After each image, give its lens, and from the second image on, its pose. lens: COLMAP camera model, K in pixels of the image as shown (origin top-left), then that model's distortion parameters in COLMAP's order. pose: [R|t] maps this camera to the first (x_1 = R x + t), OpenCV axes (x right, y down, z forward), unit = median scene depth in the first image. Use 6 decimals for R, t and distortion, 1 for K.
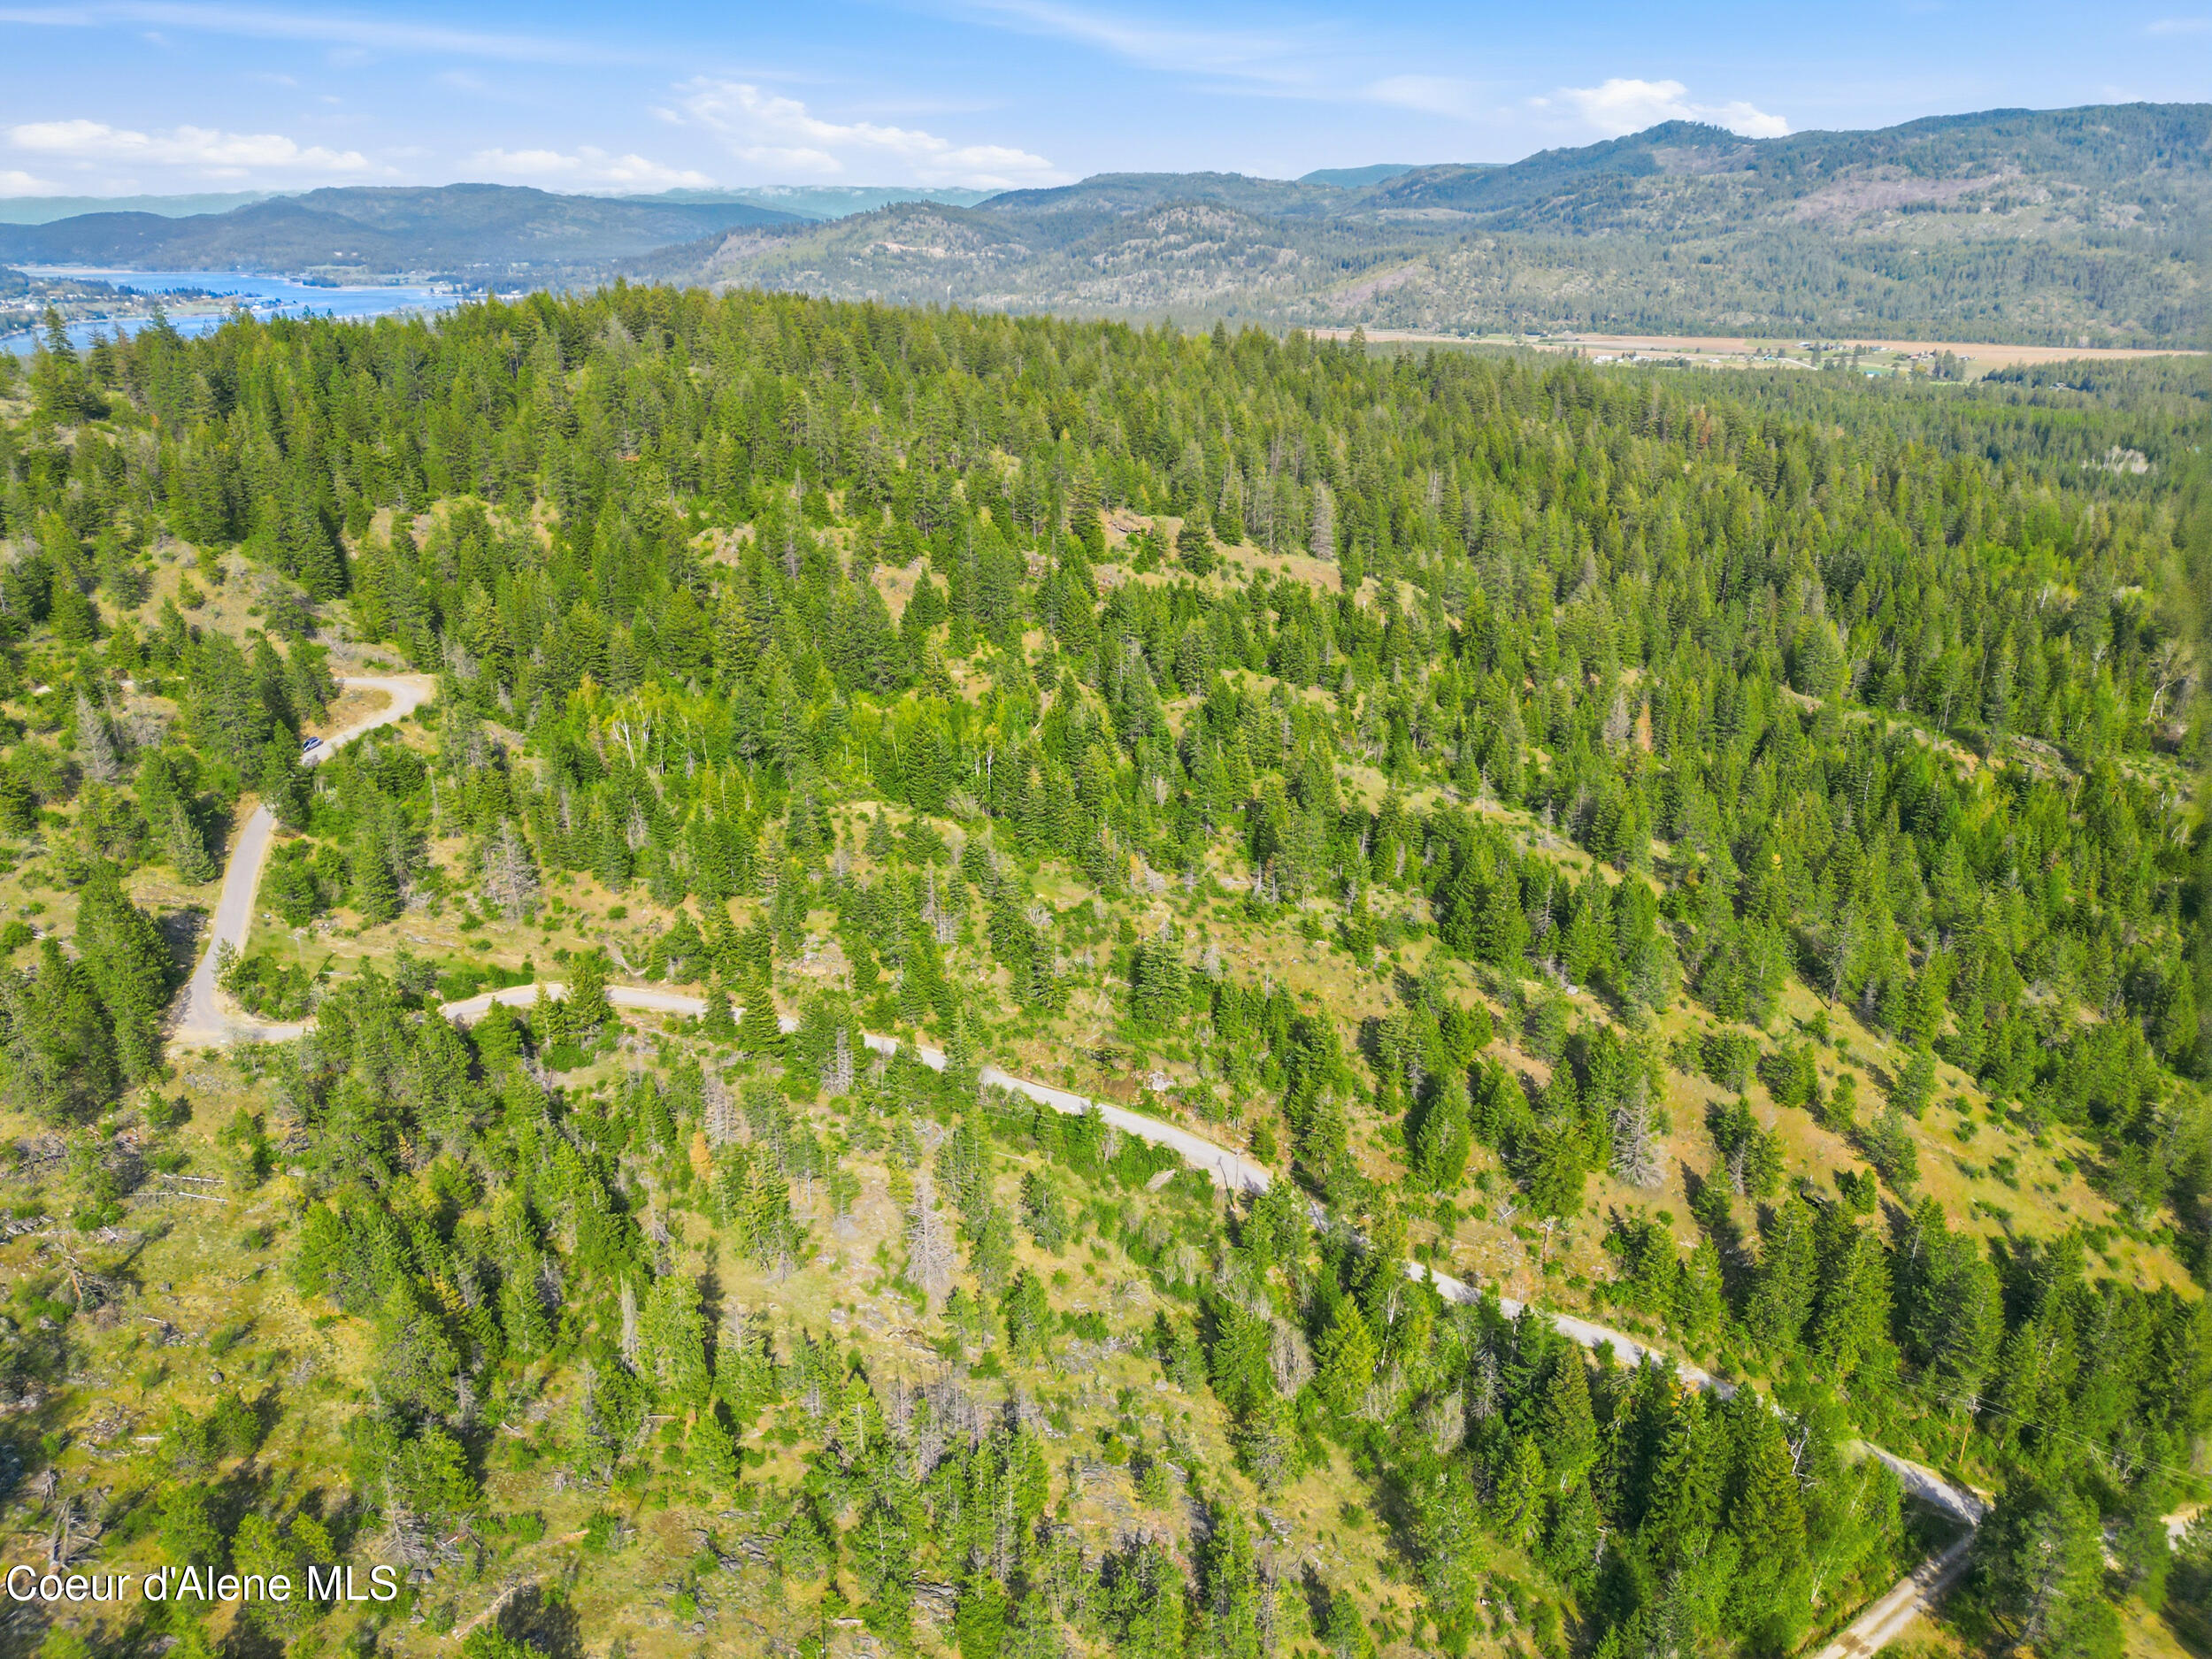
lens RADIAL K [[1557.9, 0, 1097.6], [0, 1557.9, 822.9], [0, 0, 1]] dist [0.053253, -0.049238]
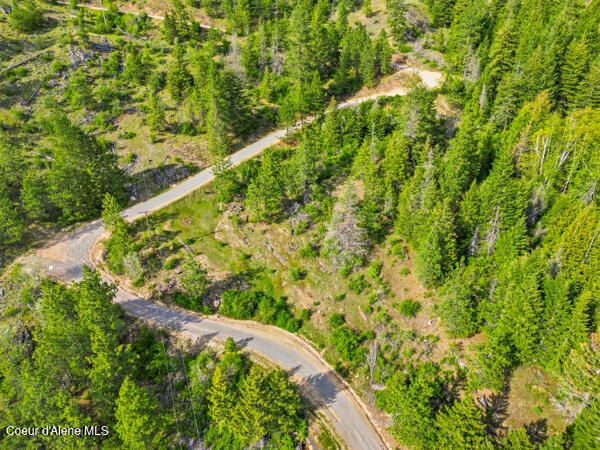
lens RADIAL K [[422.6, 0, 297.0], [0, 422.6, 224.9], [0, 0, 1]] dist [0.053253, -0.049238]
pose [[0.522207, 0.432988, -0.734726, -0.020272], [-0.310199, 0.898951, 0.309295, -0.006661], [0.794404, 0.066395, 0.603750, 0.094643]]
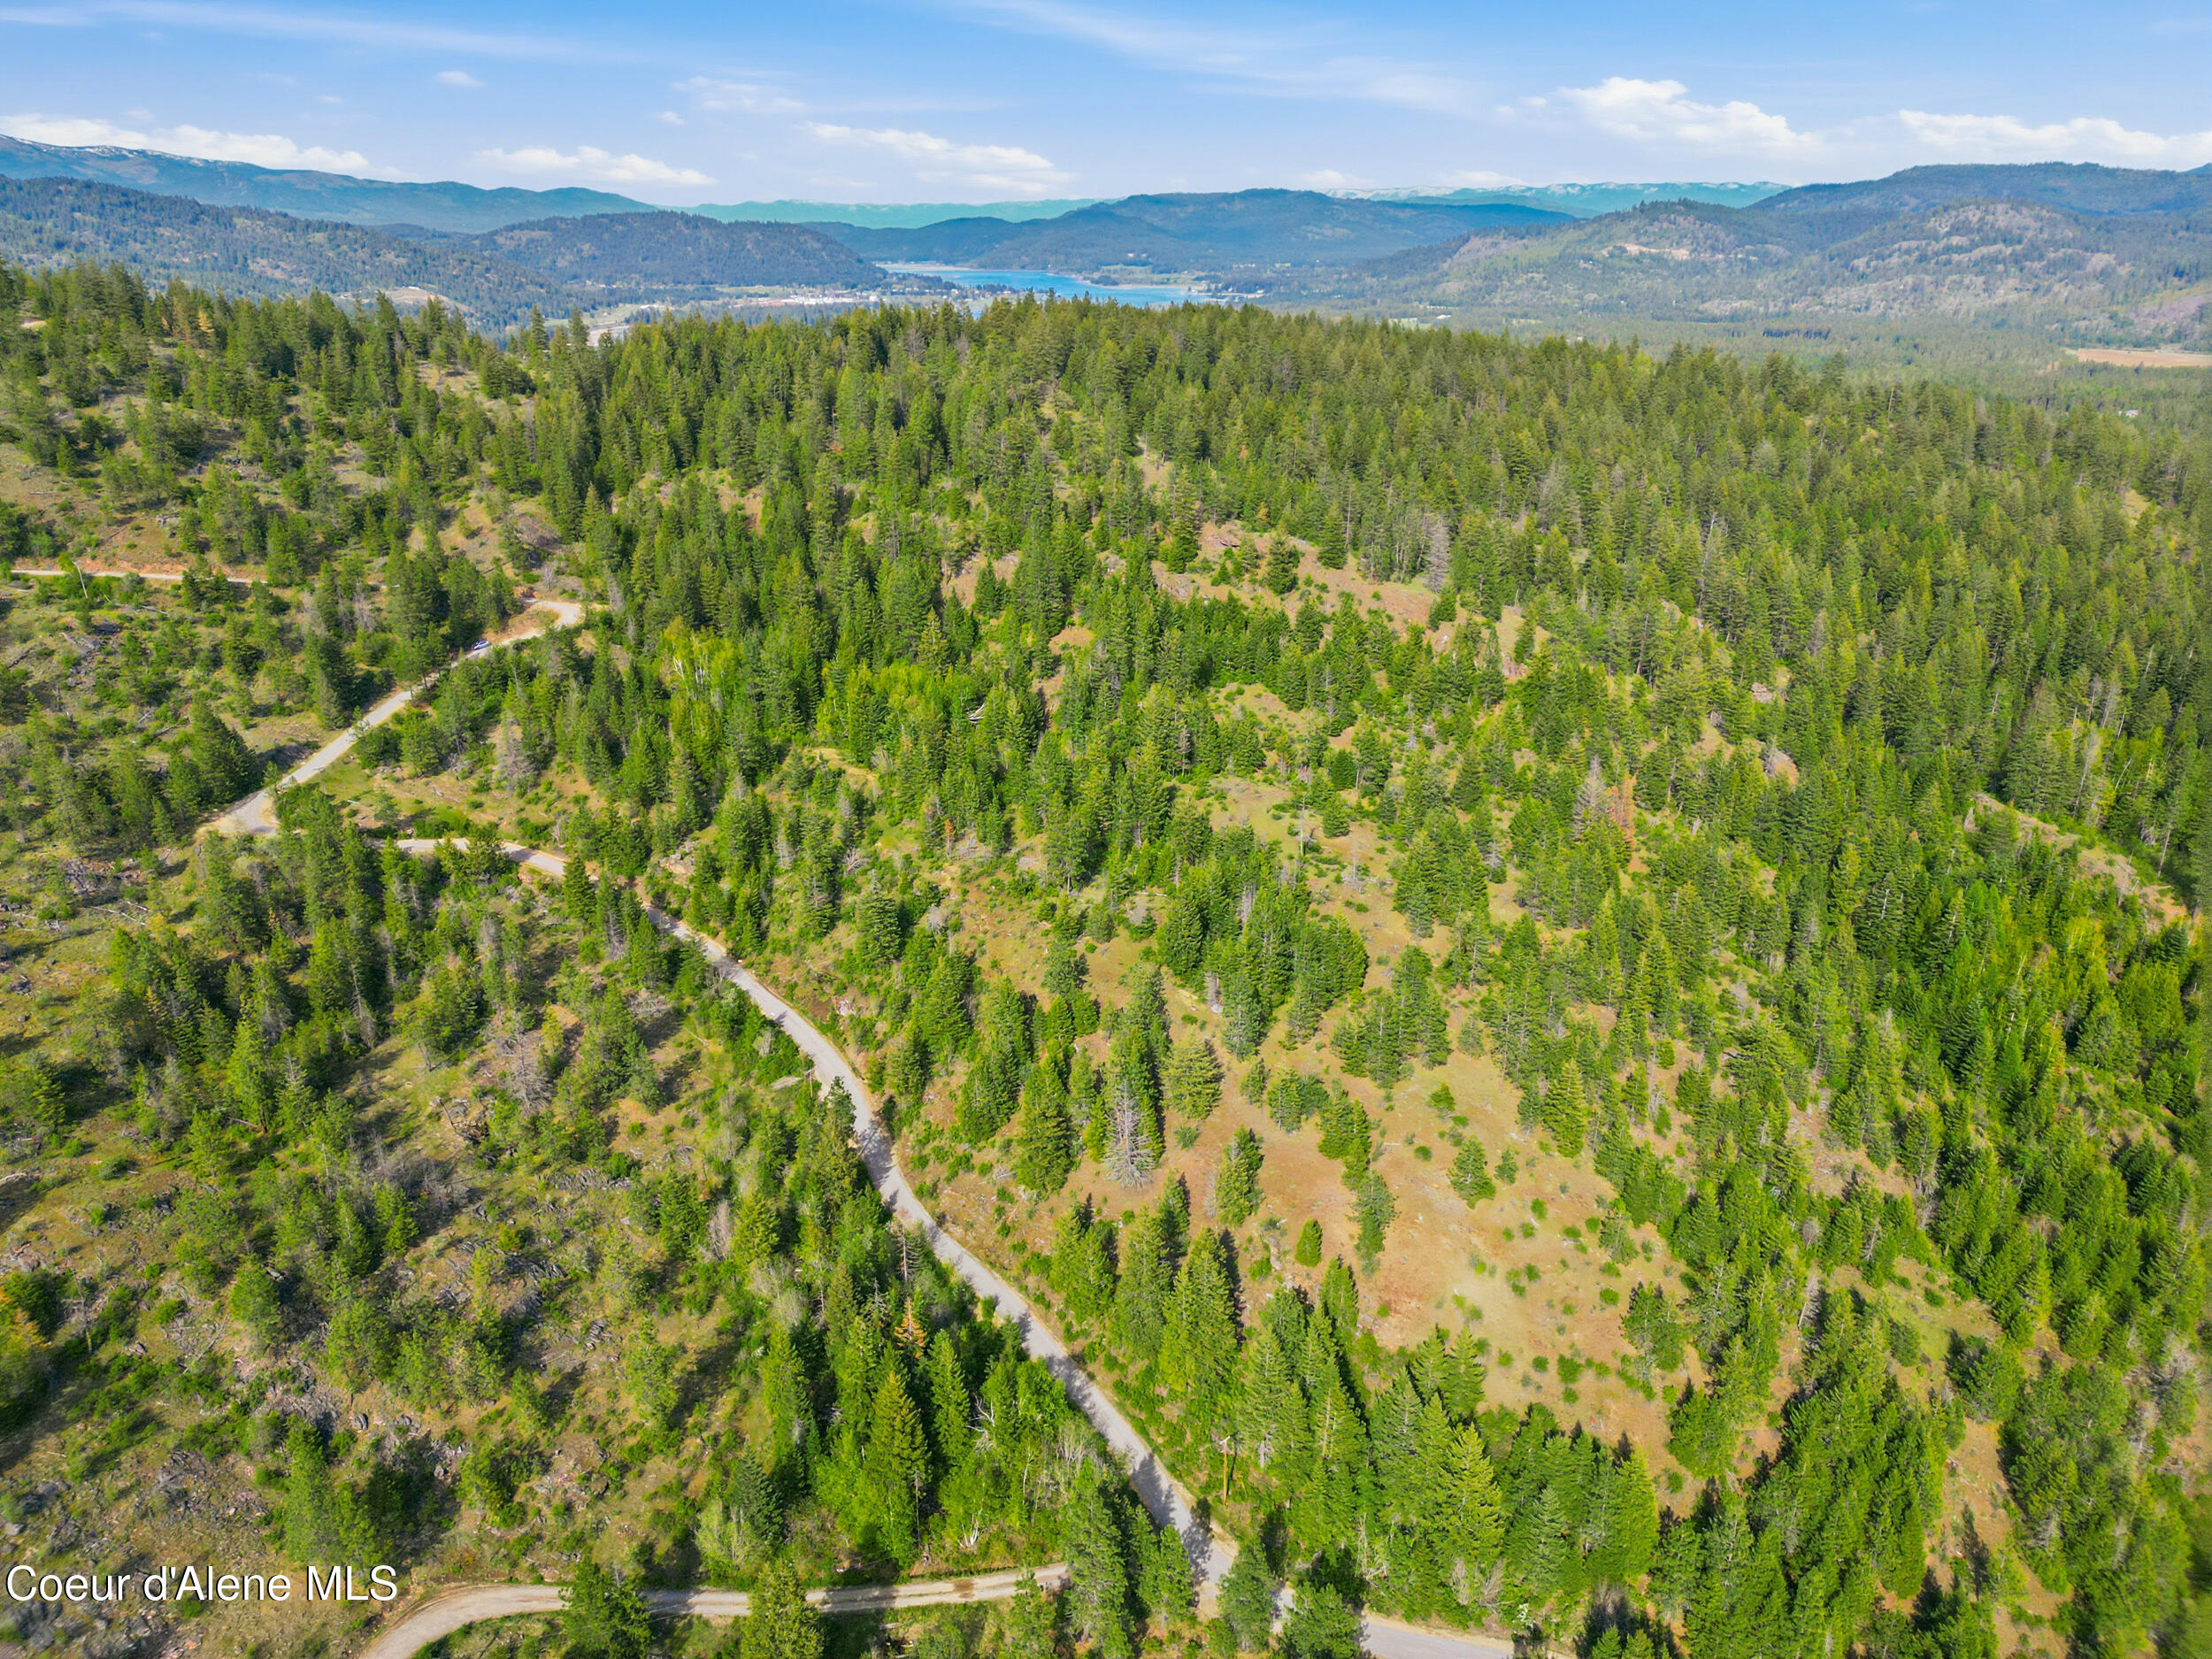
lens RADIAL K [[1557.9, 0, 1099.4], [0, 1557.9, 830.4], [0, 0, 1]] dist [0.053253, -0.049238]
pose [[0.894799, 0.163392, -0.415497, 0.074254], [-0.161542, 0.986060, 0.039872, -0.004570], [0.416220, 0.031442, 0.908720, 0.002352]]
